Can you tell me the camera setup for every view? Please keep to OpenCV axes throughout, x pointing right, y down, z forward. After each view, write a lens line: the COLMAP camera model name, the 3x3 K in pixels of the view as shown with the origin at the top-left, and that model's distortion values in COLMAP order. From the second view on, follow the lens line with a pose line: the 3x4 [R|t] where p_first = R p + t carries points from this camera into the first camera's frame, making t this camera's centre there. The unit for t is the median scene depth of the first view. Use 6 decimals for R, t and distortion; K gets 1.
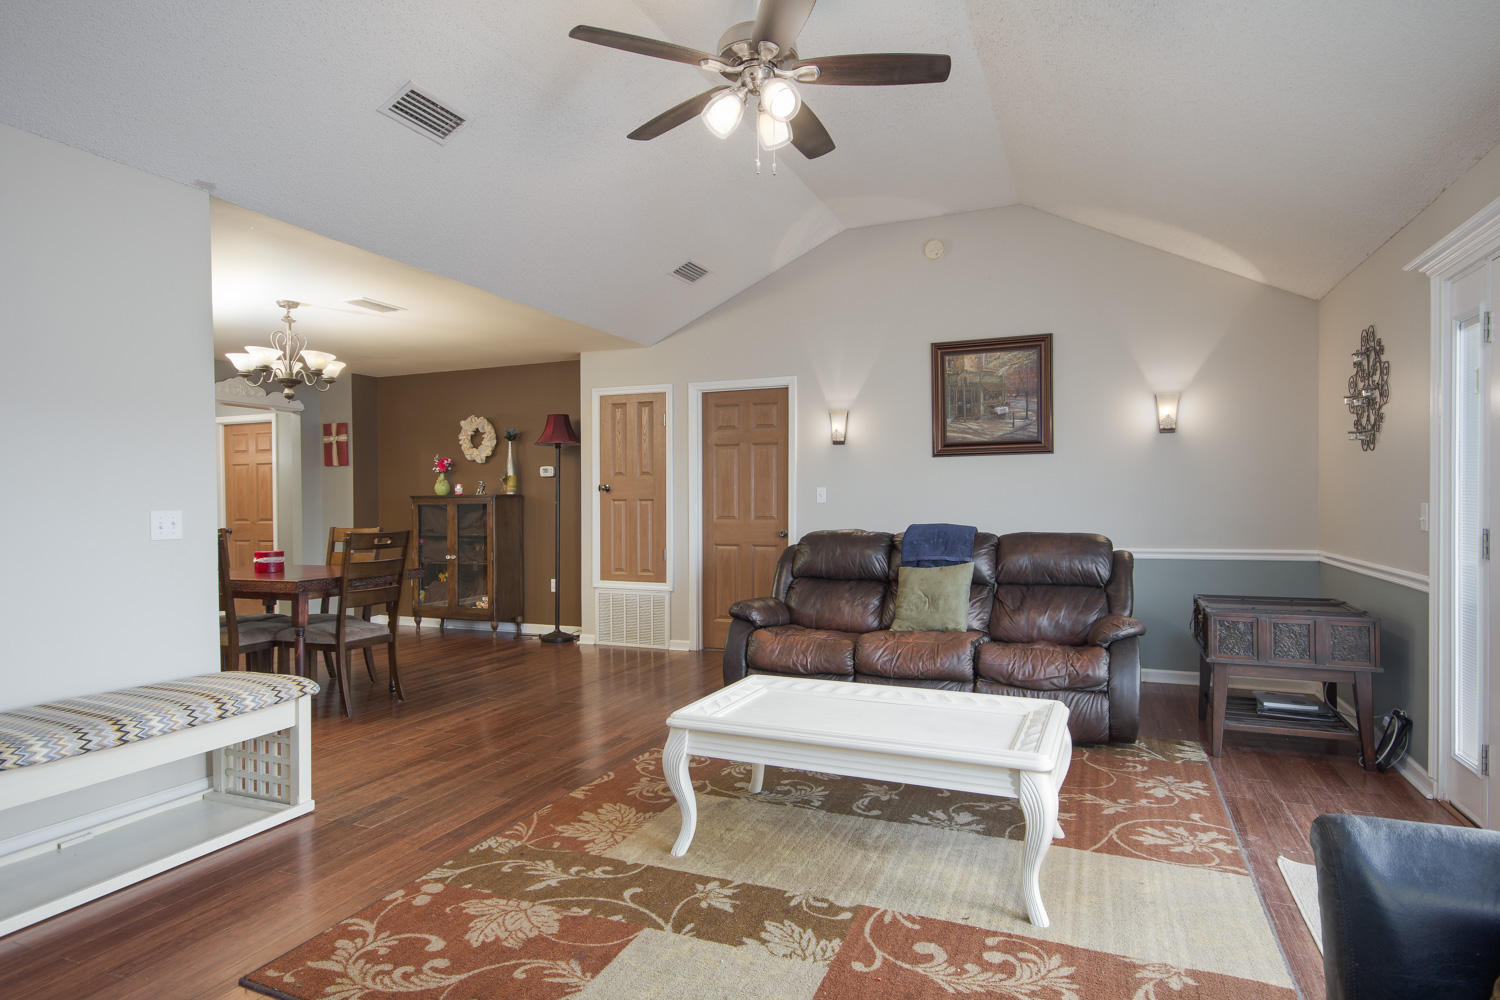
lens RADIAL K [[823.3, 0, 757.9], [0, 823.3, 506.5], [0, 0, 1]] dist [0.000663, 0.001062]
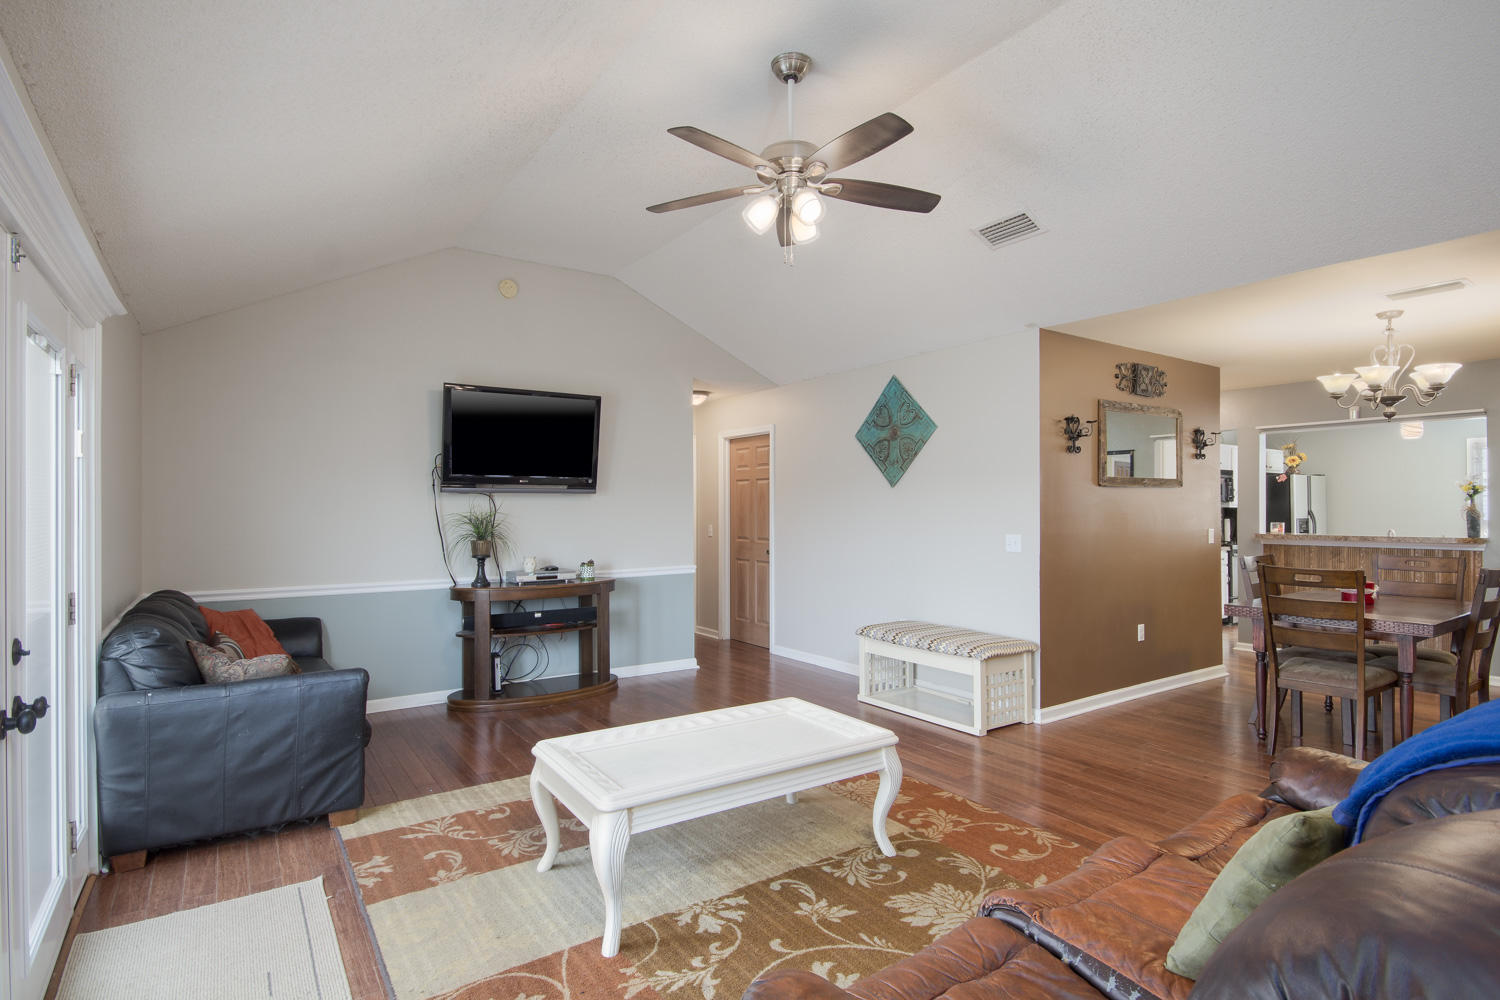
lens RADIAL K [[761.5, 0, 751.9], [0, 761.5, 506.0], [0, 0, 1]] dist [-0.001669, 0.015103]
pose [[-0.544881, 0.008692, -0.838468, 0.919920], [0.004230, 0.999962, 0.007617, -0.073791], [0.838502, 0.000603, -0.544898, 1.509156]]
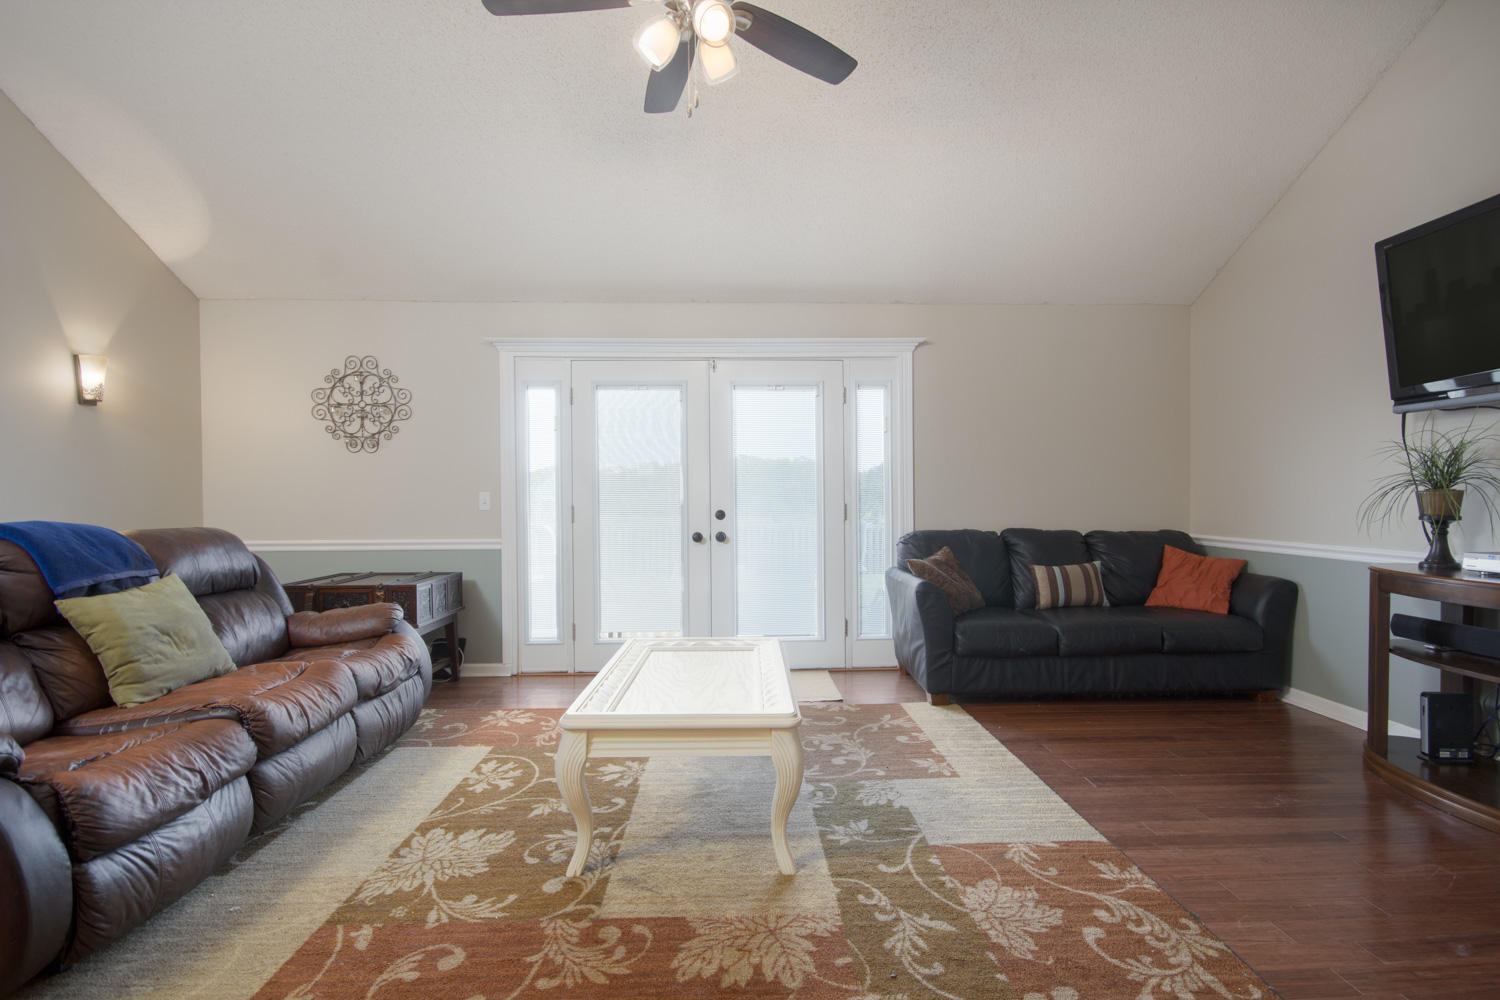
lens RADIAL K [[722.2, 0, 755.4], [0, 722.2, 512.9], [0, 0, 1]] dist [0.005133, -0.000178]
pose [[-0.413406, -0.008100, 0.910511, -0.727351], [0.012008, 0.999825, 0.014347, 0.022385], [-0.910468, 0.016864, -0.413236, 1.246110]]
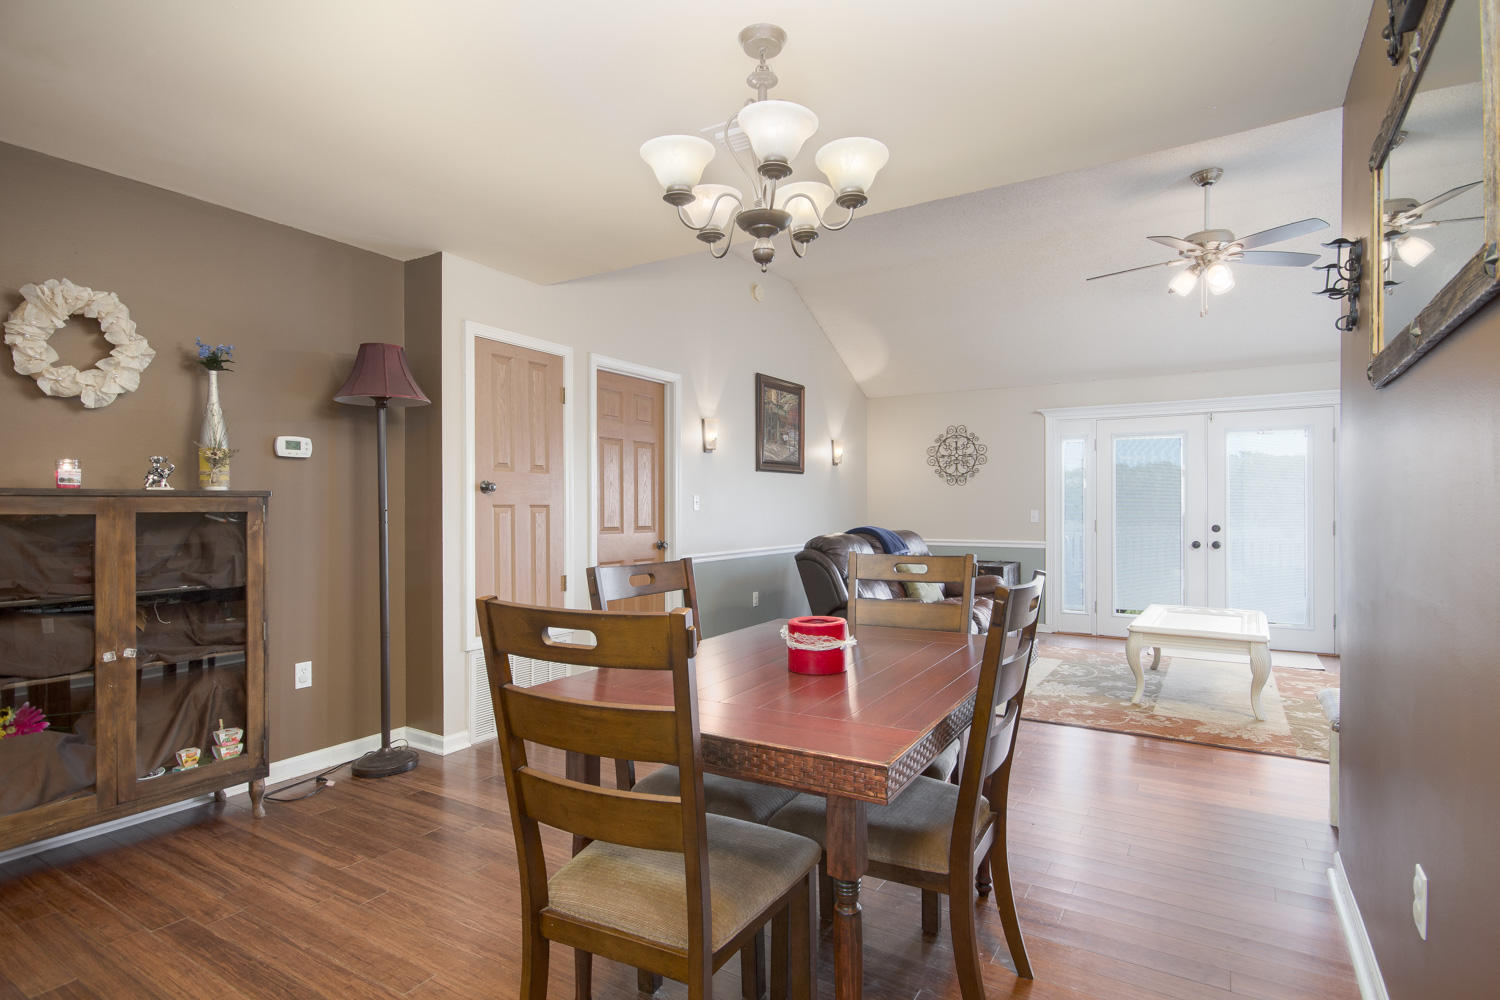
lens RADIAL K [[761.5, 0, 751.9], [0, 761.5, 506.0], [0, 0, 1]] dist [-0.001669, 0.015103]
pose [[0.160885, 0.006722, 0.986950, -1.667489], [0.003936, 0.999964, -0.007452, -0.005240], [-0.986965, 0.005083, 0.160852, 1.638758]]
